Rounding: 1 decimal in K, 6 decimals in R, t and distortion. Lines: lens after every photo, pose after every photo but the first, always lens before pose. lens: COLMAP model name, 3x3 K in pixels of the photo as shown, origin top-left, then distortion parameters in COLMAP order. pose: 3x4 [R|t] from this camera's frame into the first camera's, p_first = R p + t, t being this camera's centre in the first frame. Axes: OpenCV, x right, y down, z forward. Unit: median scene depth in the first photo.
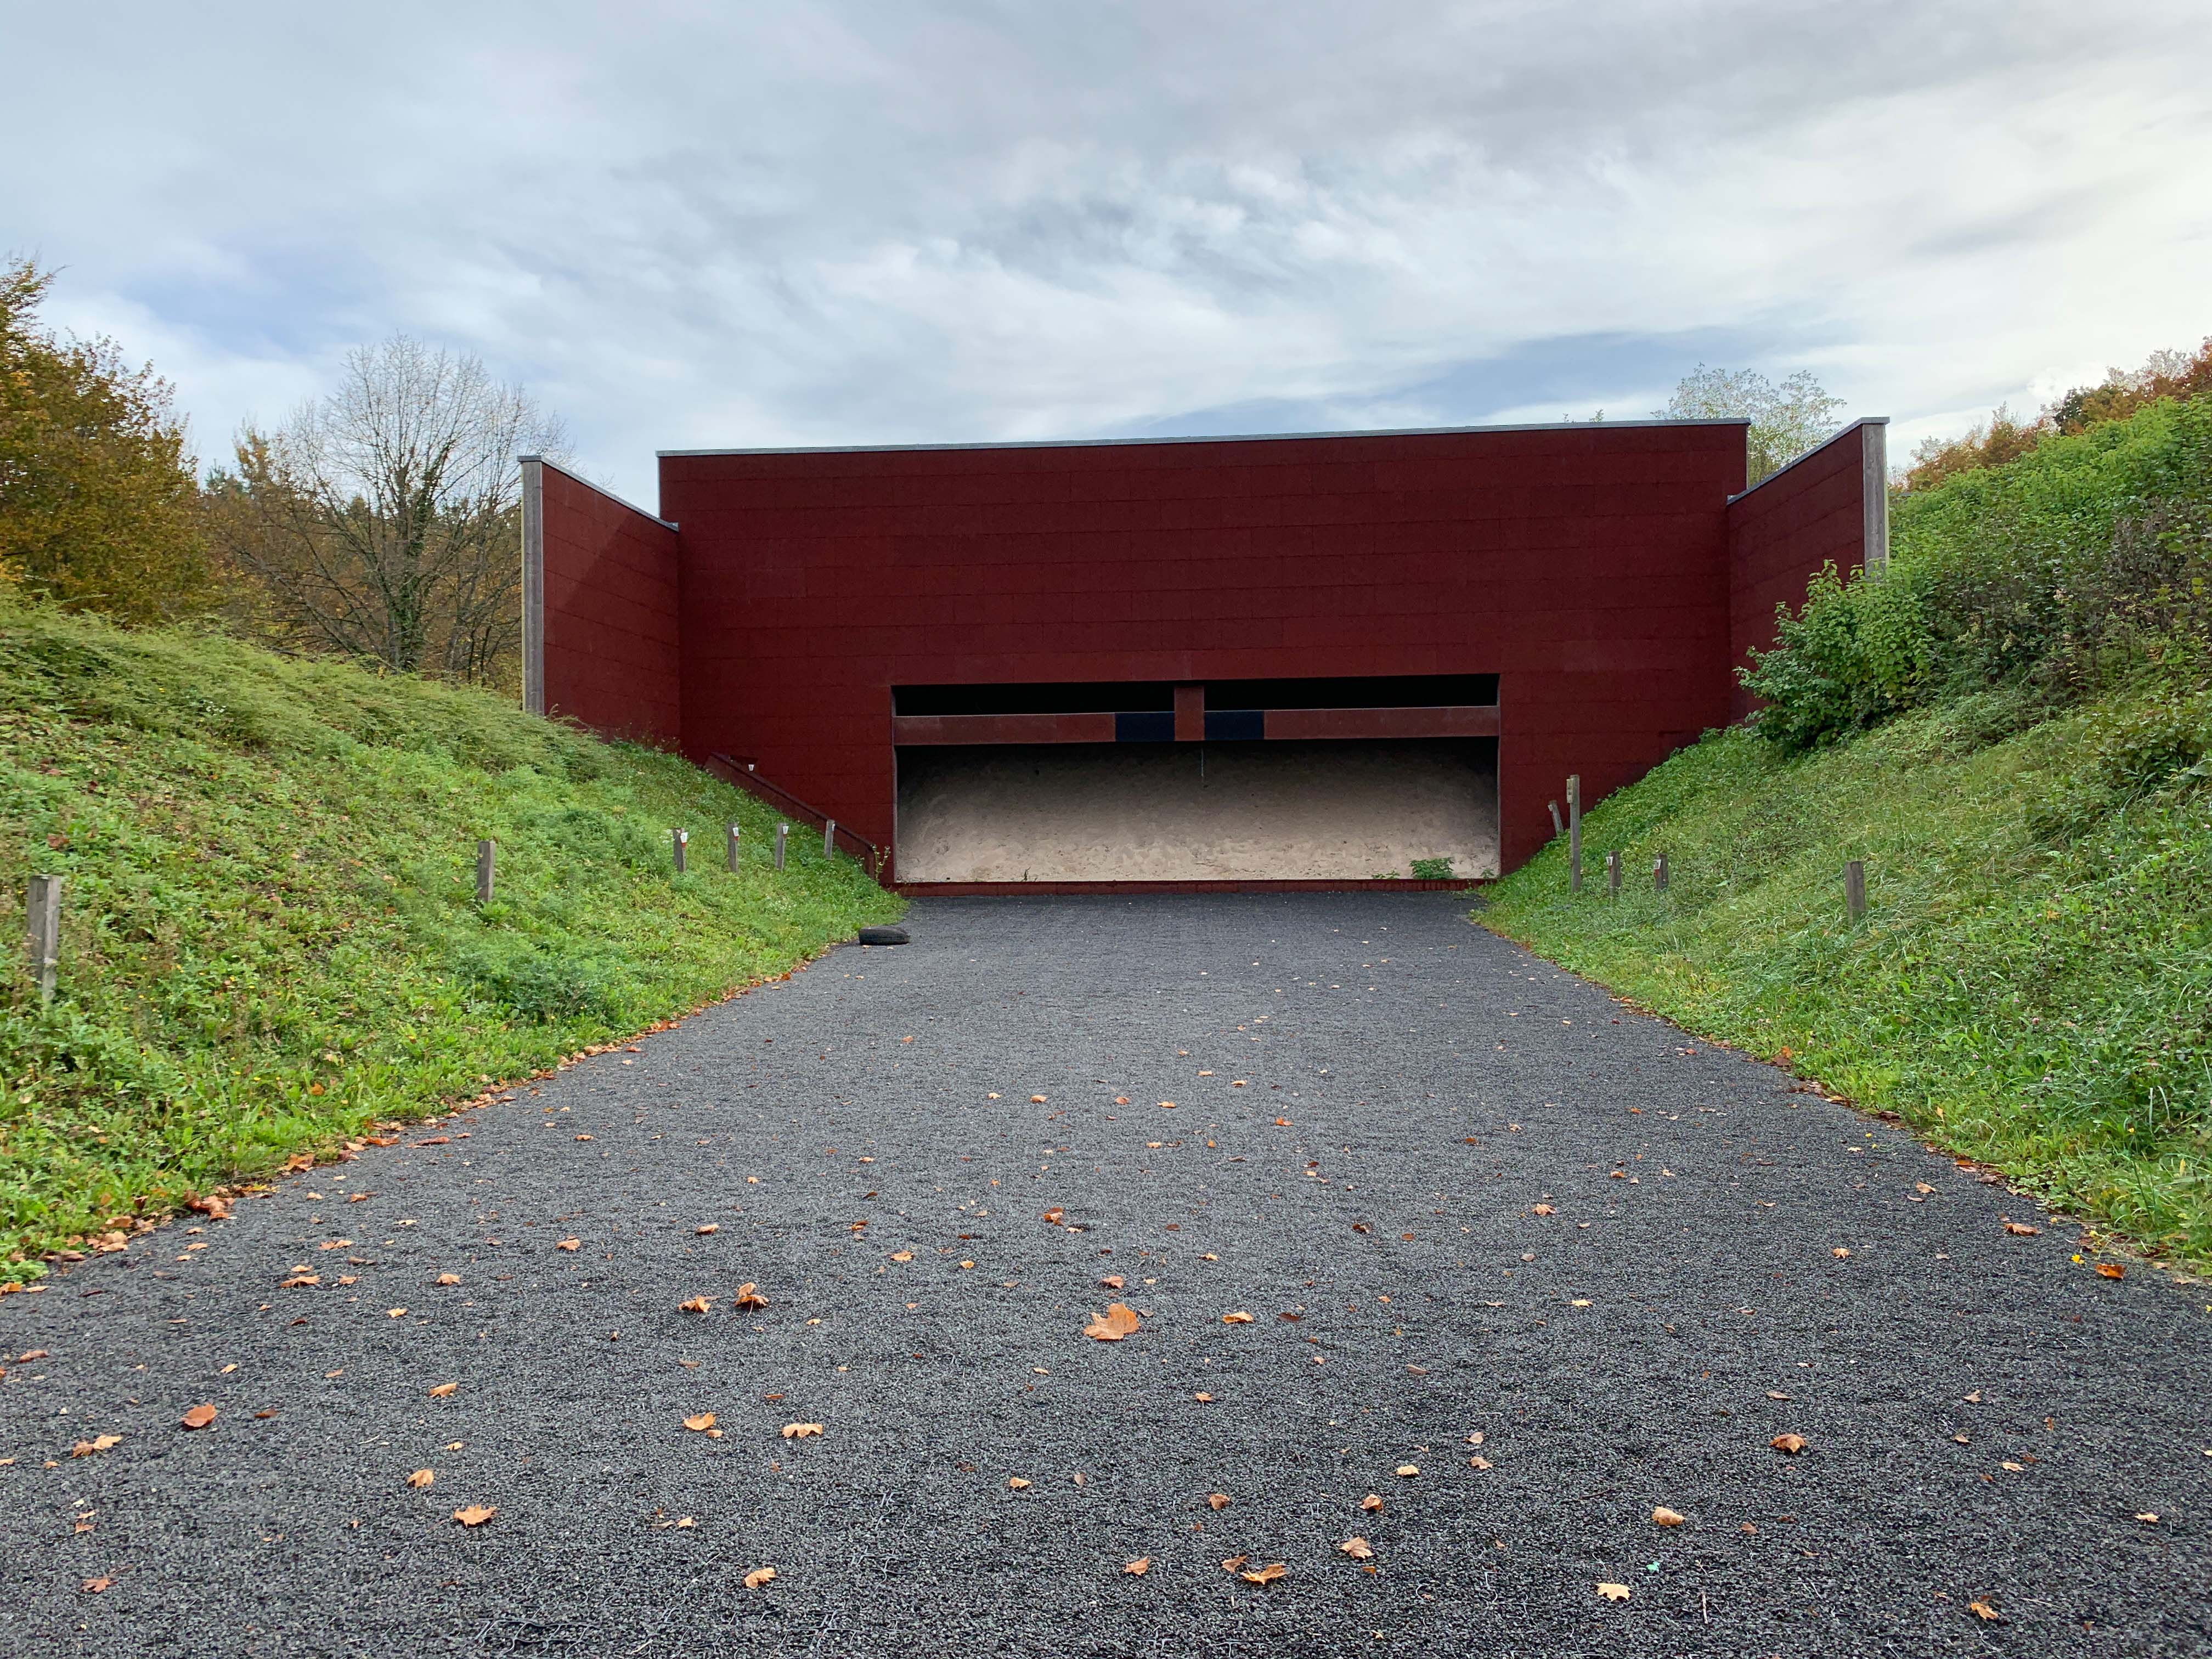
lens RADIAL K [[1680.9, 0, 1106.3], [0, 1680.9, 825.4], [0, 0, 1]] dist [0.002398, 0.000019]
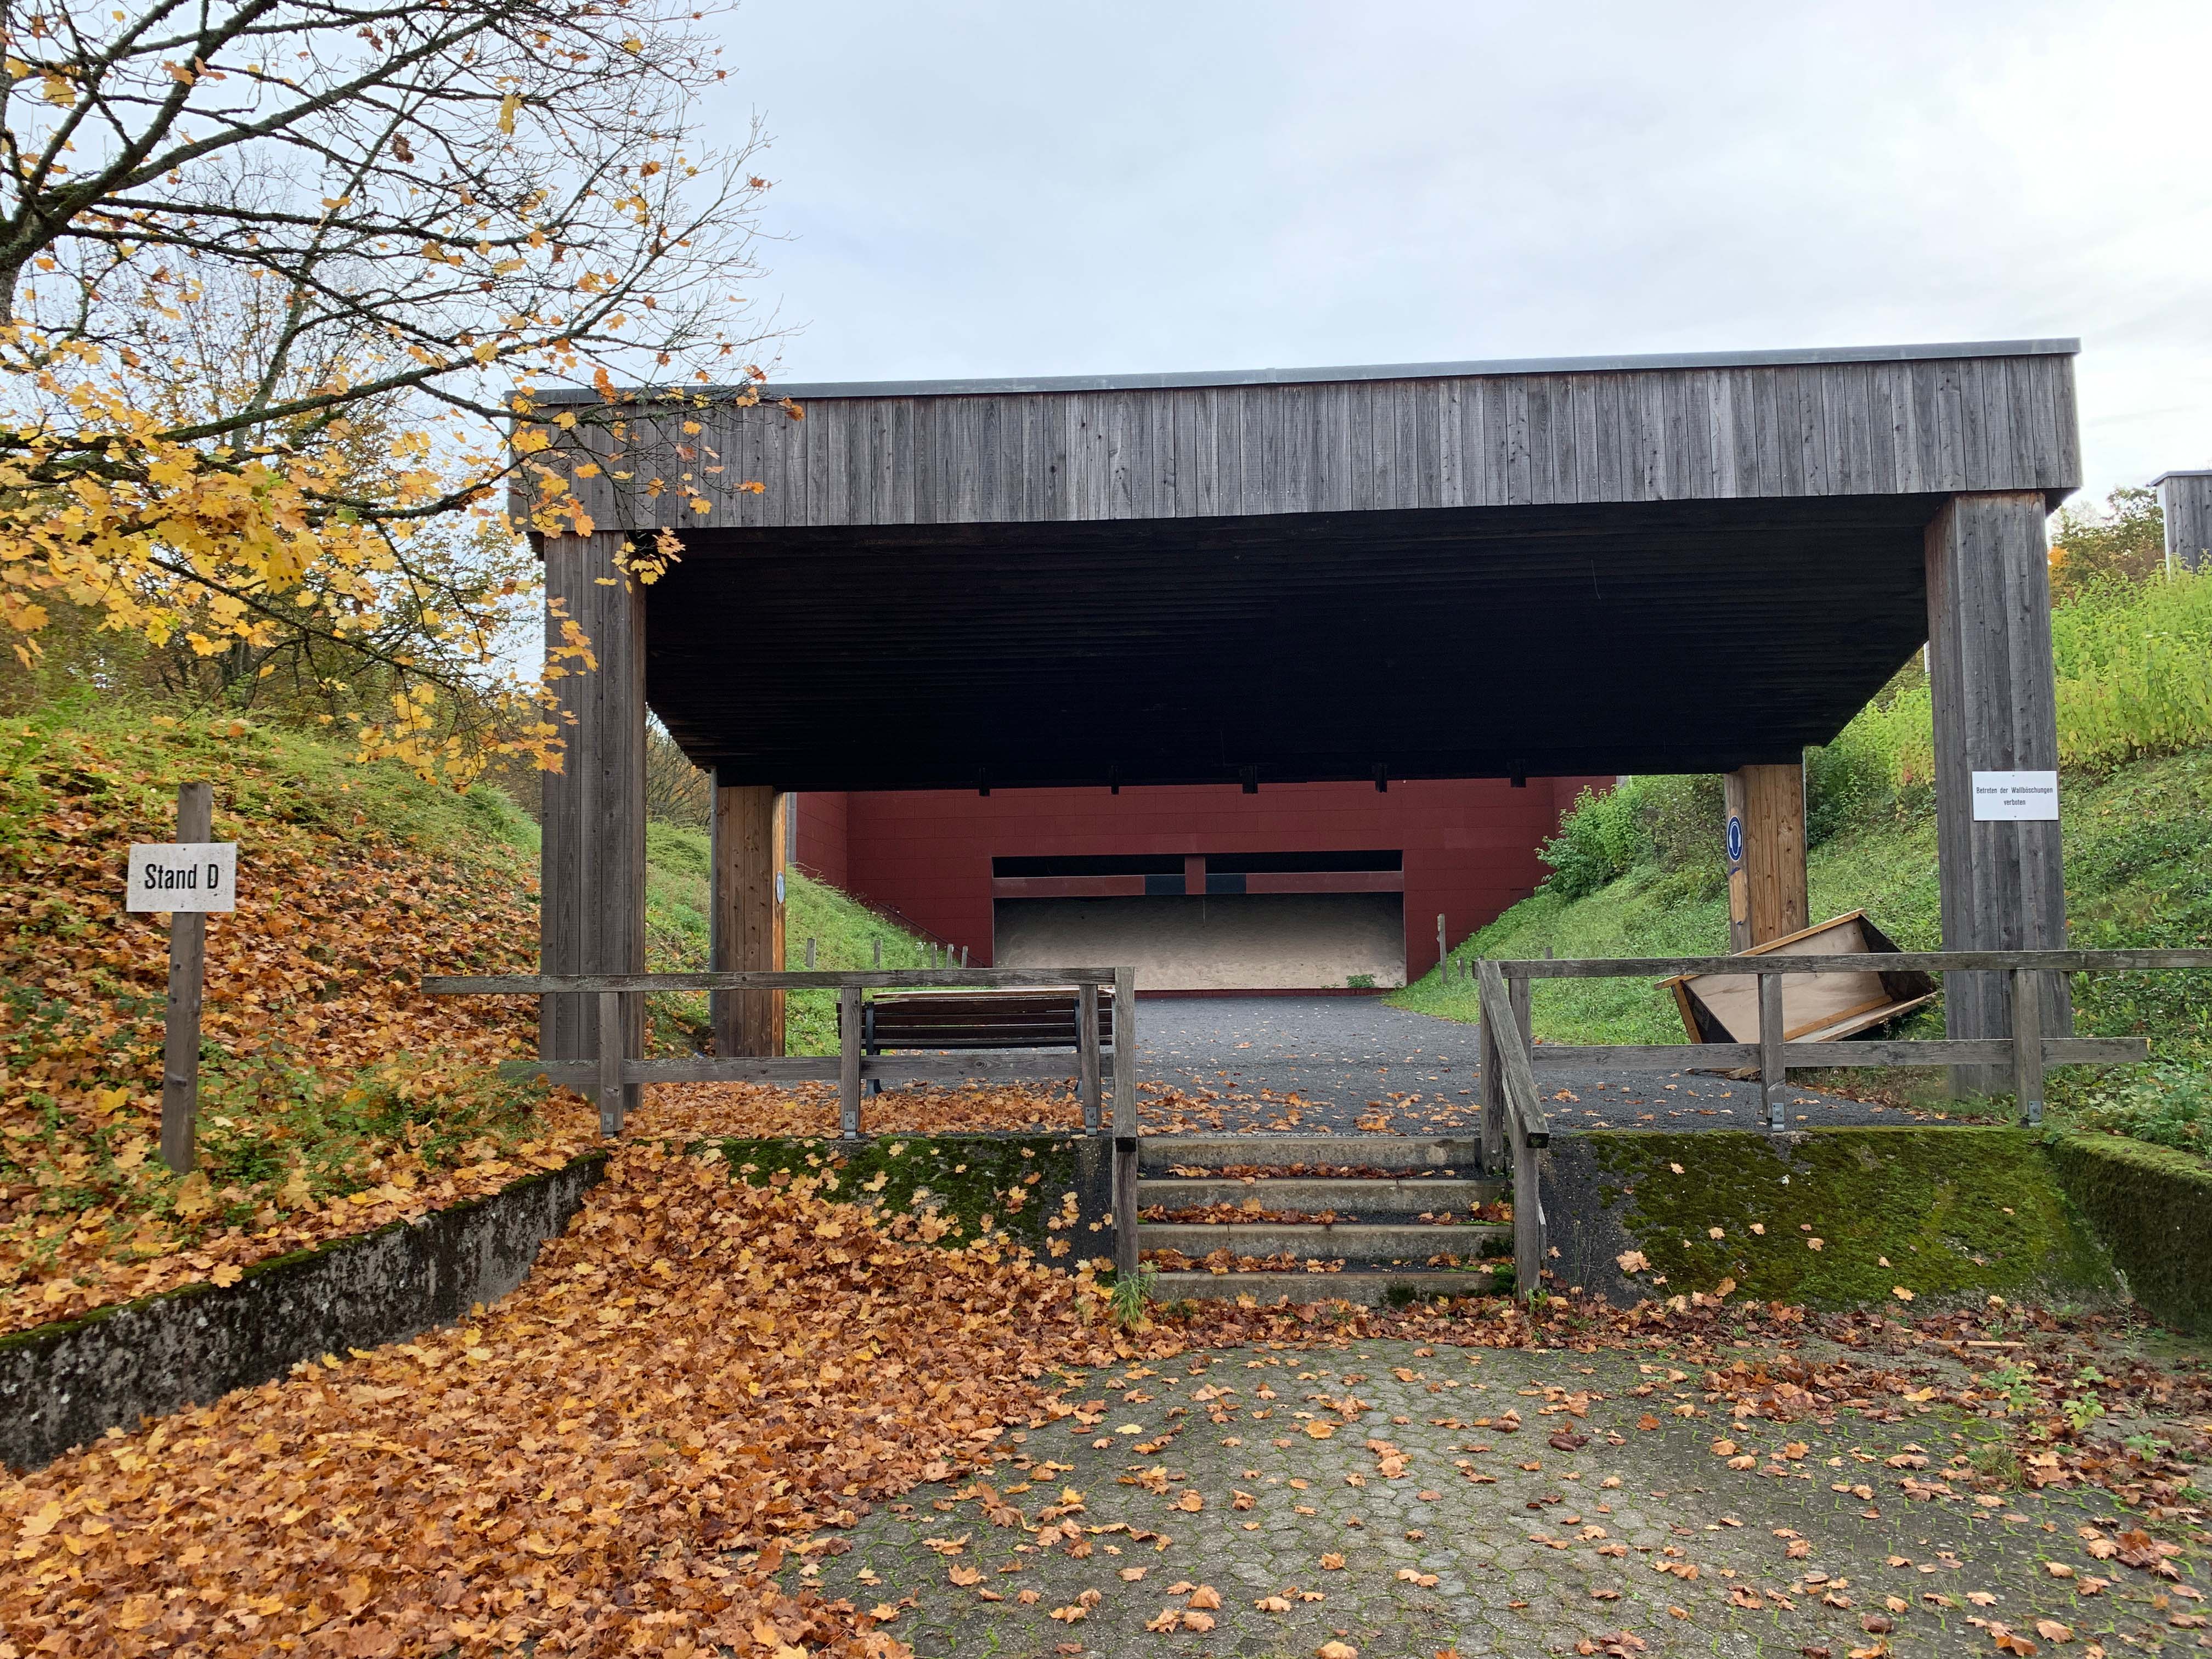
lens RADIAL K [[1680.9, 0, 1106.9], [0, 1680.9, 832.3], [0, 0, 1]] dist [0.002398, 0.000019]
pose [[0.999662, 0.002031, 0.025930, -0.067195], [0.000382, 0.995695, -0.092692, 0.031974], [-0.026007, 0.092671, 0.995357, -0.472044]]
